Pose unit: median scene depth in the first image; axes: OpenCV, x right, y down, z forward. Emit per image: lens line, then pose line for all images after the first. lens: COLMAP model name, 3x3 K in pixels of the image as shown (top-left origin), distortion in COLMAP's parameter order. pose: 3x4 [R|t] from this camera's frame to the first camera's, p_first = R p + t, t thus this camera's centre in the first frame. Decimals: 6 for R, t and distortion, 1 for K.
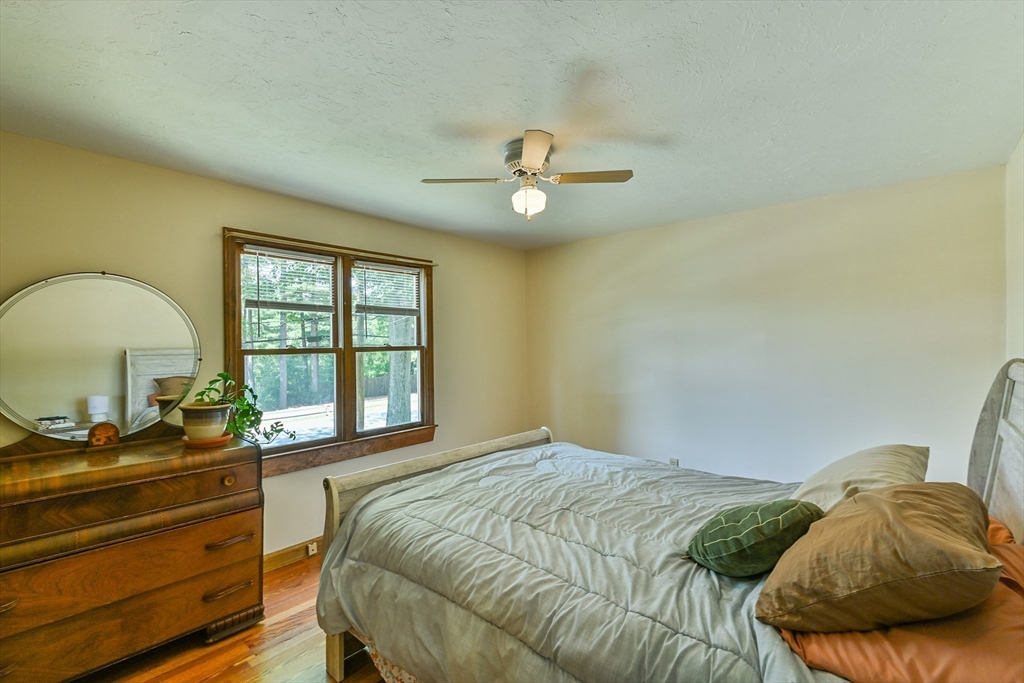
lens RADIAL K [[463.0, 0, 512.0], [0, 463.0, 341.5], [0, 0, 1]] dist [0.000725, 0.000065]
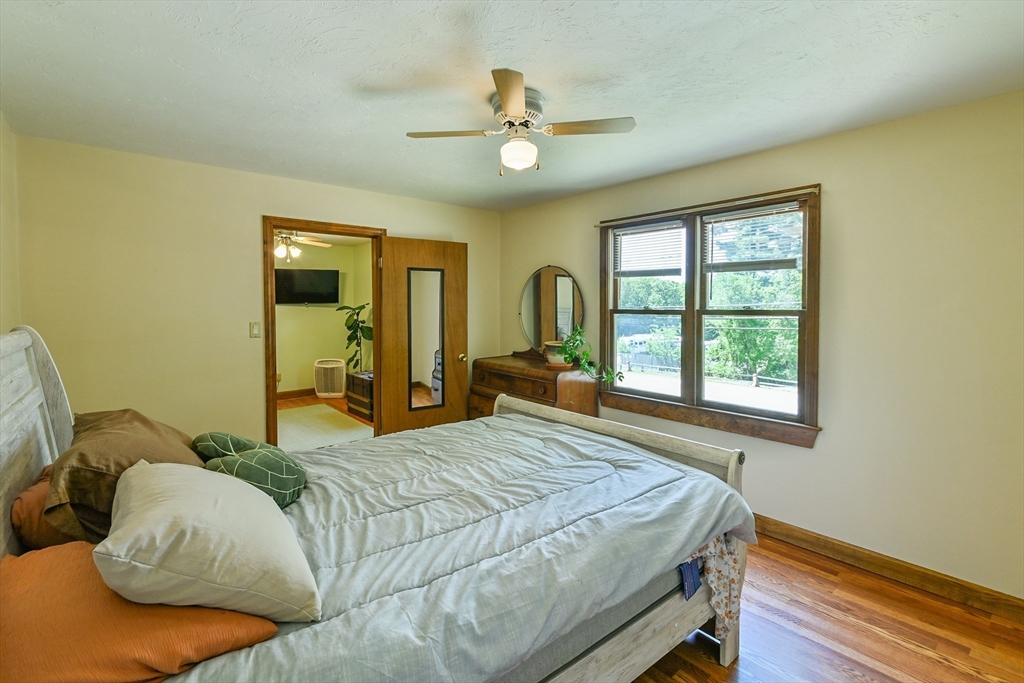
lens RADIAL K [[467.7, 0, 510.2], [0, 467.7, 316.7], [0, 0, 1]] dist [0.012770, -0.000012]
pose [[-0.161322, 0.033900, -0.986319, 0.683940], [0.002785, 0.999422, 0.033895, -0.006588], [0.986898, 0.002722, -0.161323, 0.790990]]
